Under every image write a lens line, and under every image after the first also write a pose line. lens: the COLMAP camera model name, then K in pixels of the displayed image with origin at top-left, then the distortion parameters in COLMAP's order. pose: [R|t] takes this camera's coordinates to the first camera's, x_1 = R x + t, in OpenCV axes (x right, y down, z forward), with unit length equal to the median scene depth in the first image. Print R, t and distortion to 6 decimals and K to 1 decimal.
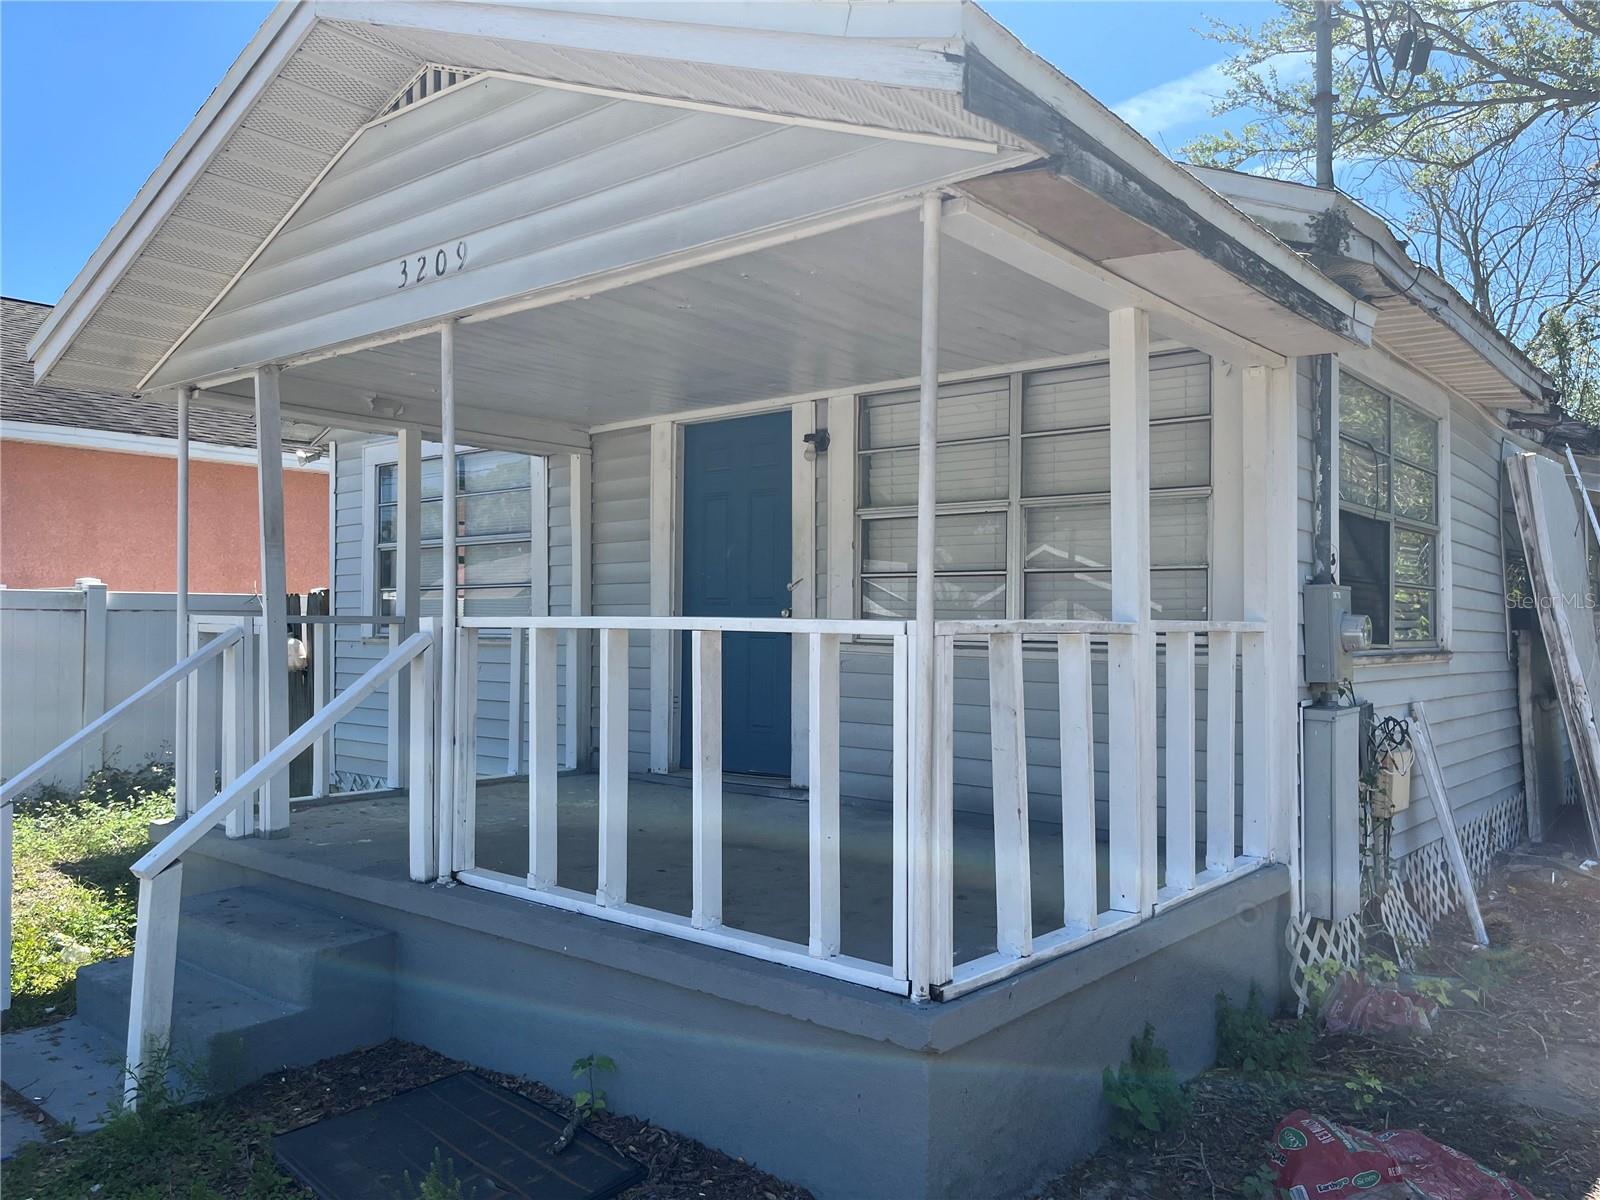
lens RADIAL K [[1194.7, 0, 800.0], [0, 1194.7, 600.0], [0, 0, 1]] dist [0.082375, -0.118589]
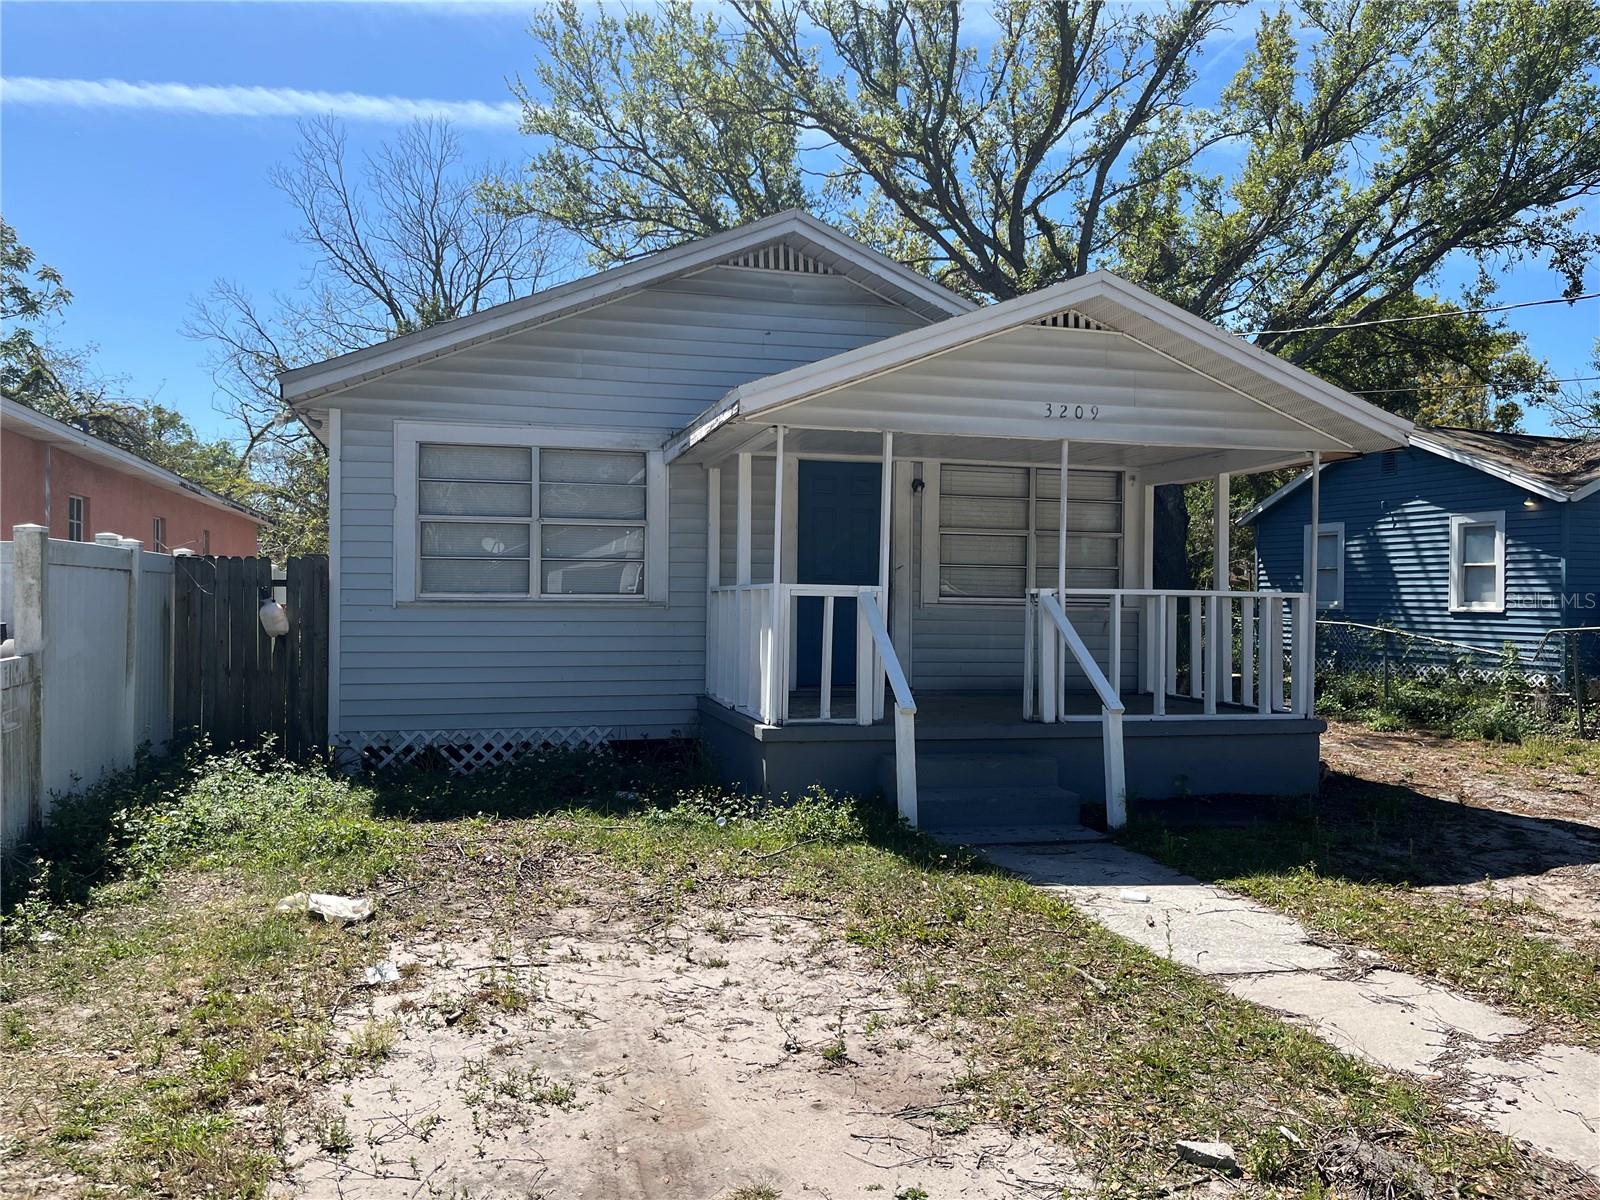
lens RADIAL K [[1225.3, 0, 801.2], [0, 1225.3, 559.8], [0, 0, 1]] dist [0.078117, 0.000625]
pose [[0.561524, 0.027923, 0.826990, -1.672833], [-0.020146, 0.999596, -0.020072, 0.013726], [-0.827216, -0.005389, 0.561859, 0.165711]]
